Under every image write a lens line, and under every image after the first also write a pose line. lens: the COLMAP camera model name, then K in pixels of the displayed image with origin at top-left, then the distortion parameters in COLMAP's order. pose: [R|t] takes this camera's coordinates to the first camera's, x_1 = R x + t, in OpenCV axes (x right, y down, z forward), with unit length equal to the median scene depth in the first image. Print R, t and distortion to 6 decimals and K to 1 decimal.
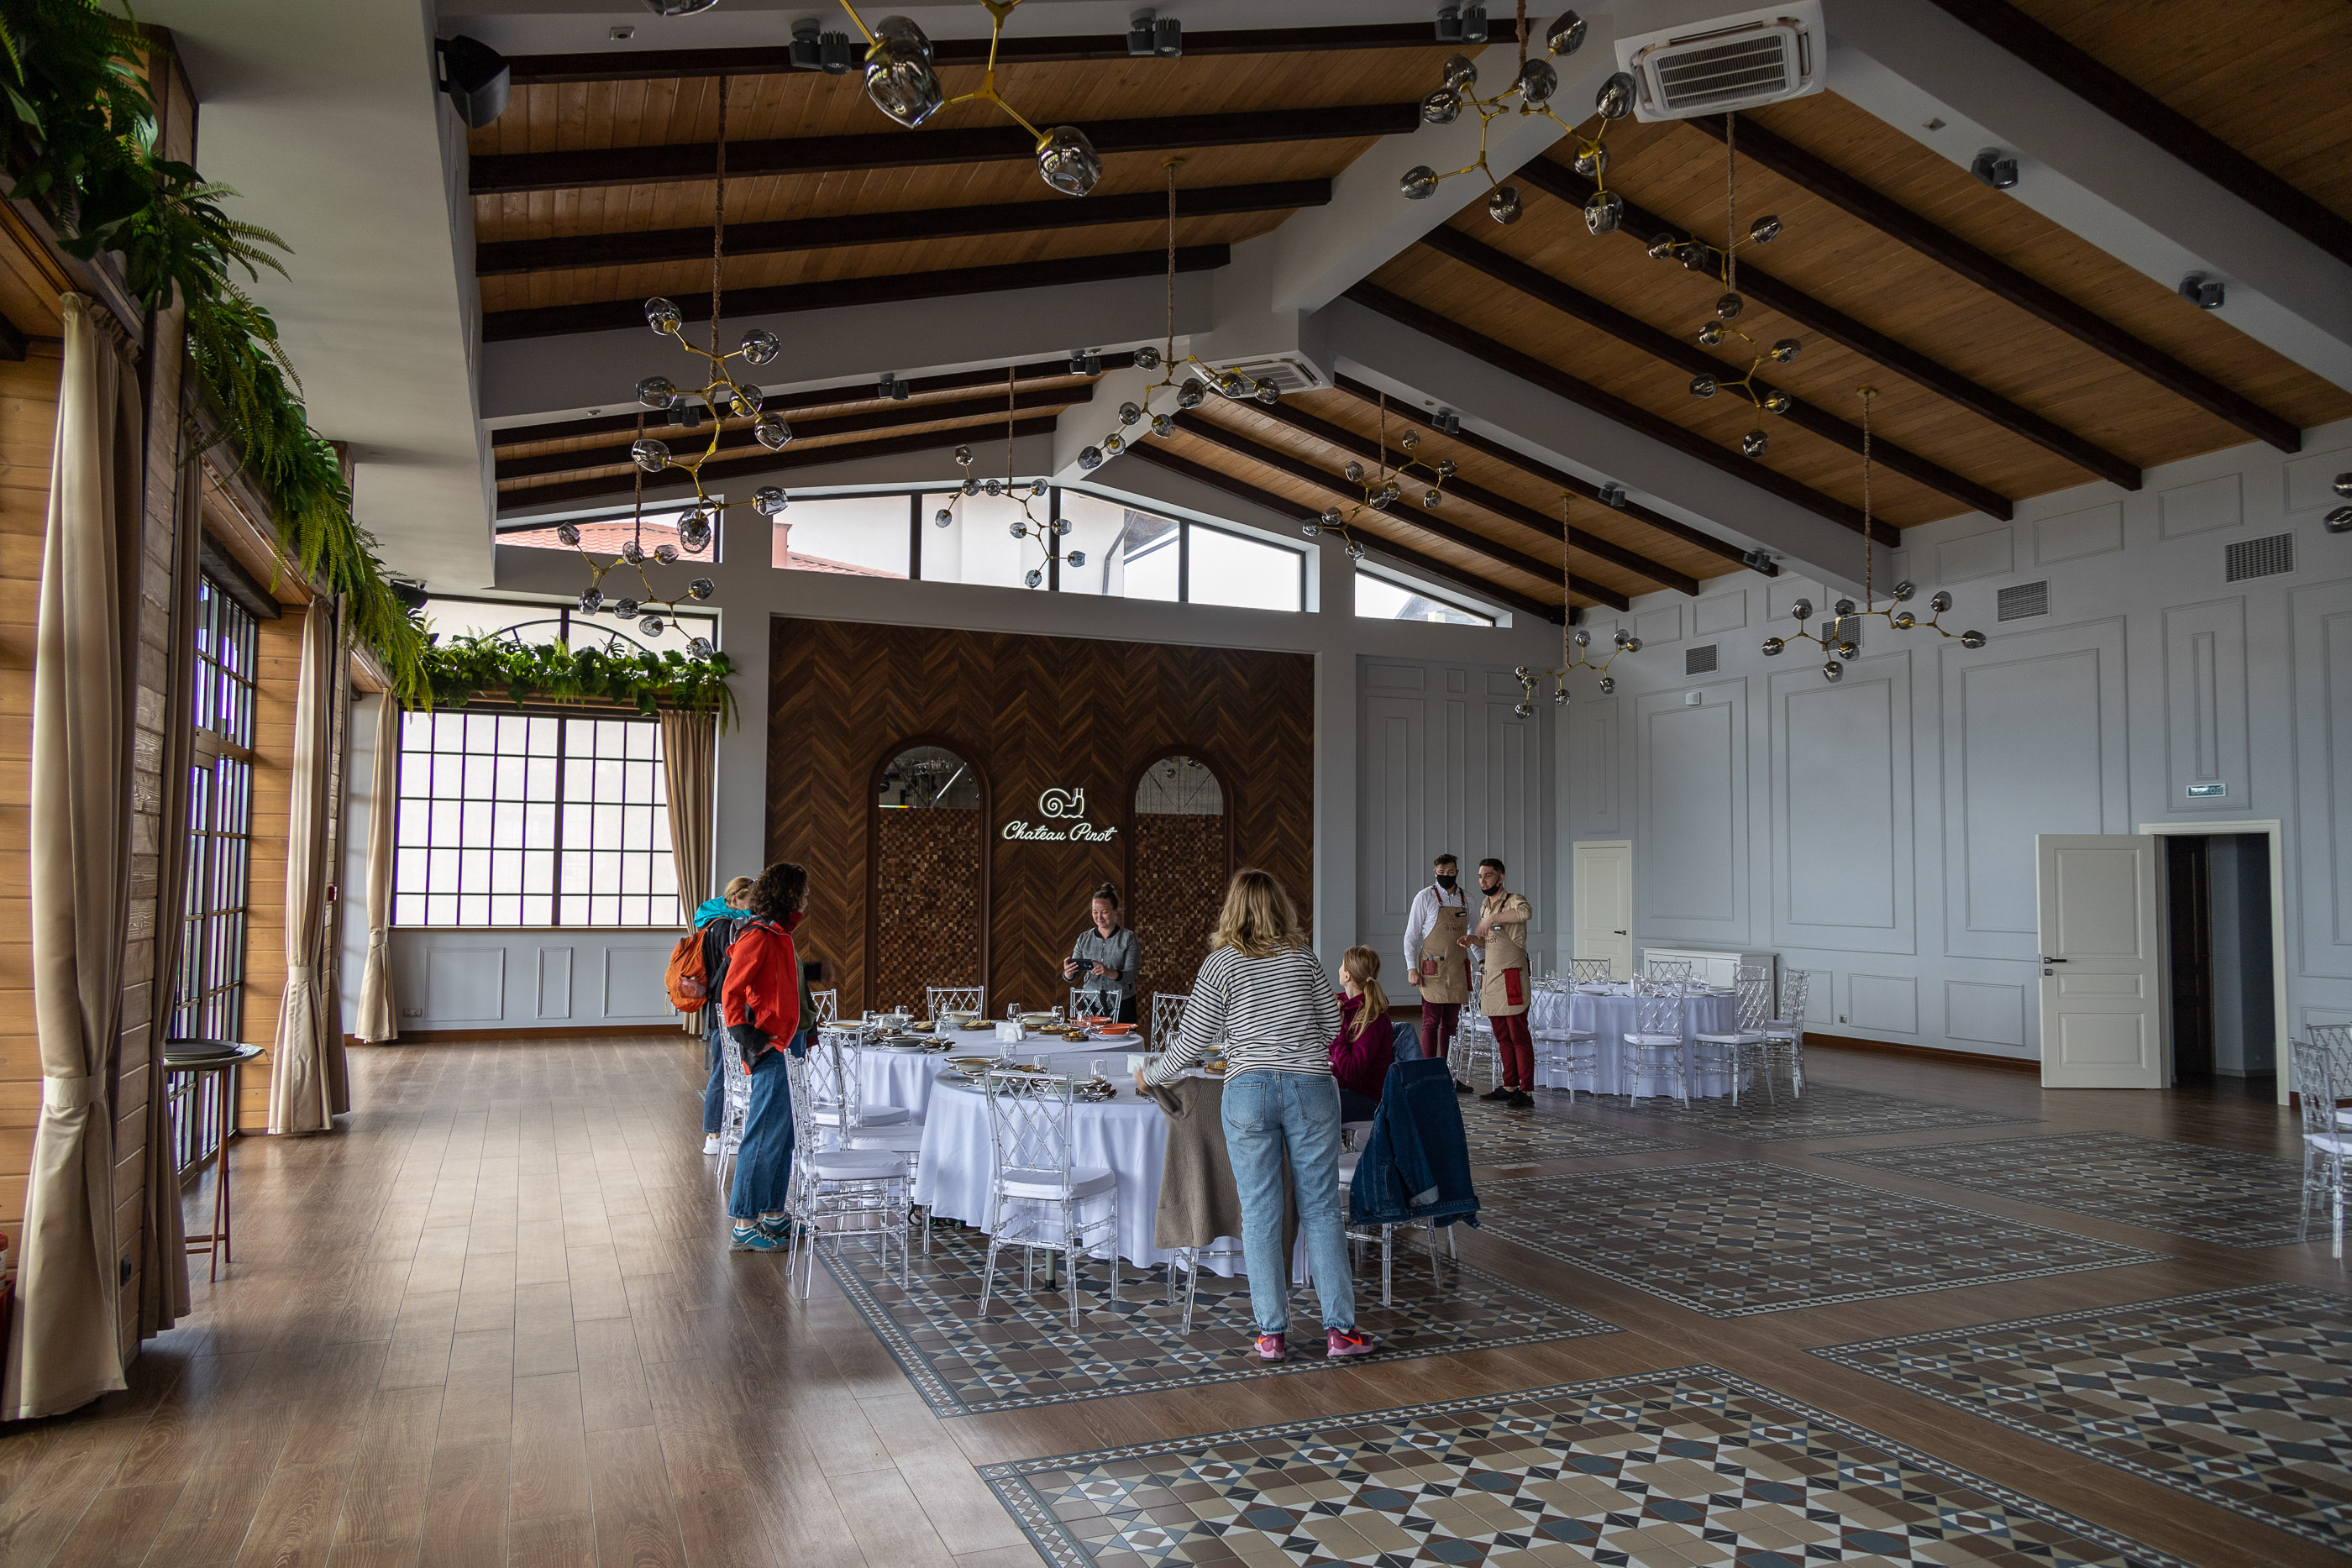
lens RADIAL K [[1550.9, 0, 1166.1], [0, 1550.9, 780.2], [0, 0, 1]] dist [-0.007739, 0.018156]
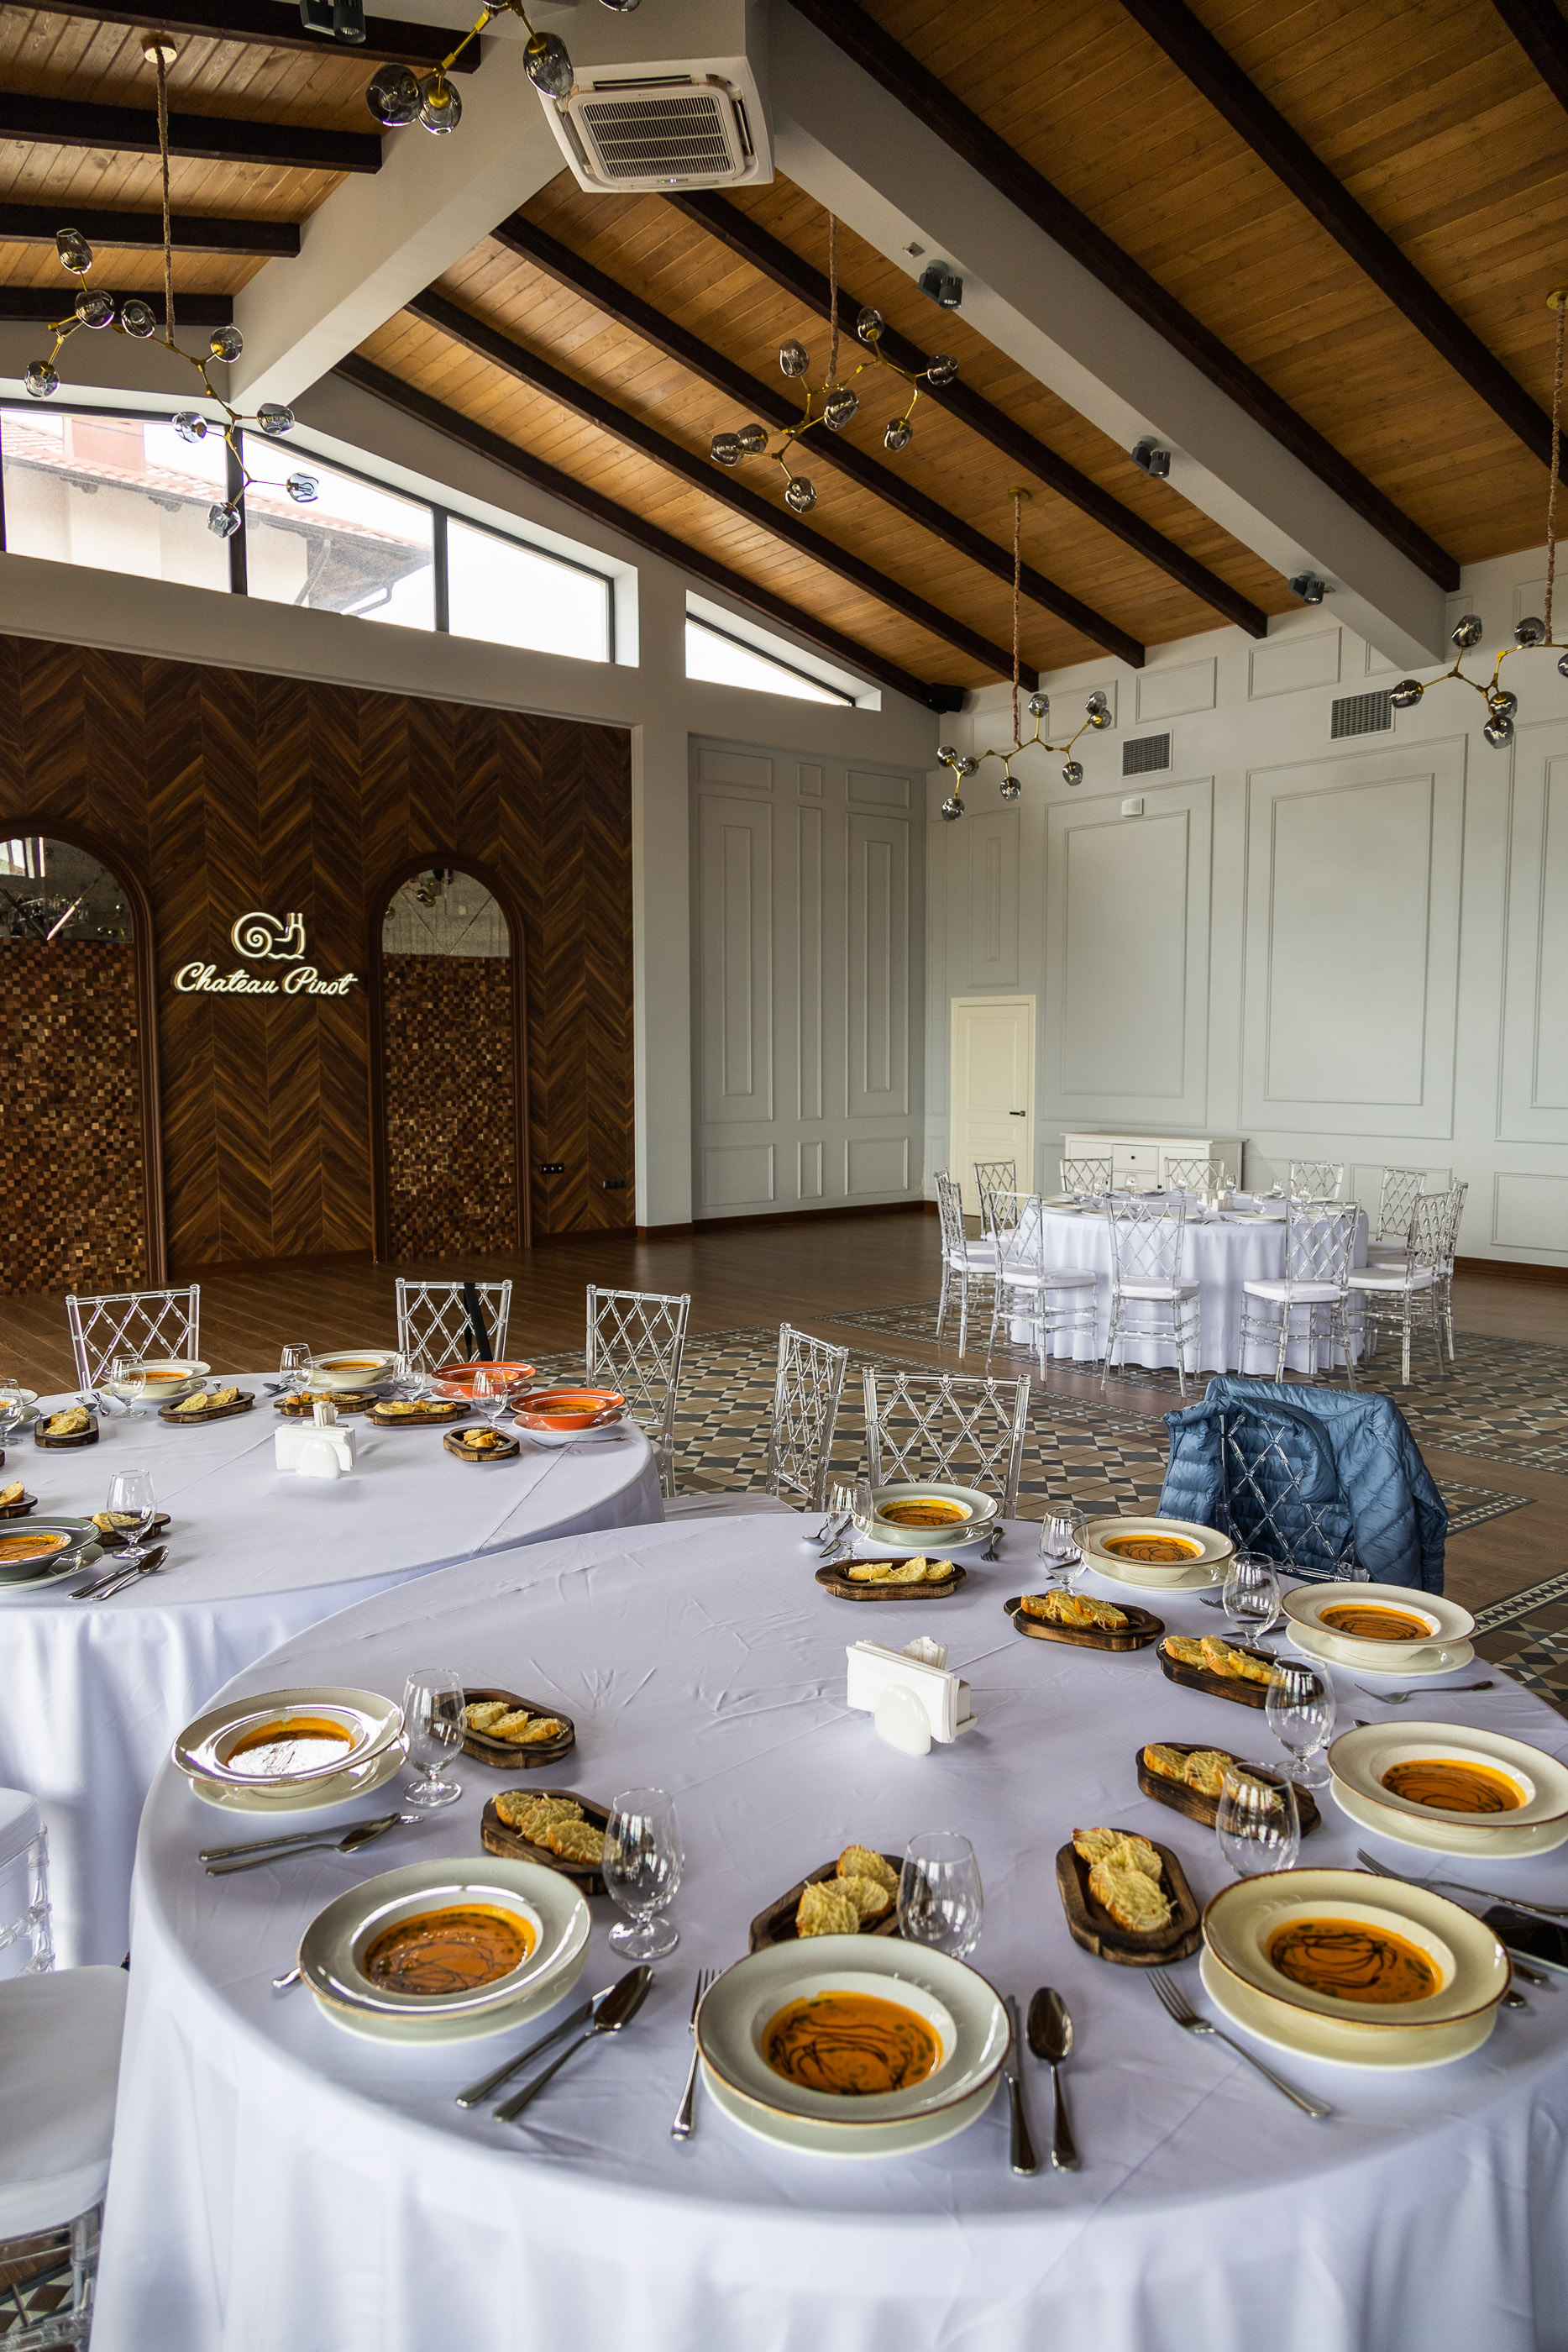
lens RADIAL K [[1550.9, 0, 787.4], [0, 1550.9, 1186.7], [0, 0, 1]] dist [-0.007739, 0.018156]
pose [[0.957976, -0.035068, 0.284698, -0.047113], [-0.008186, 0.988753, 0.149334, 0.019826], [-0.286733, -0.145389, 0.946914, 0.302844]]
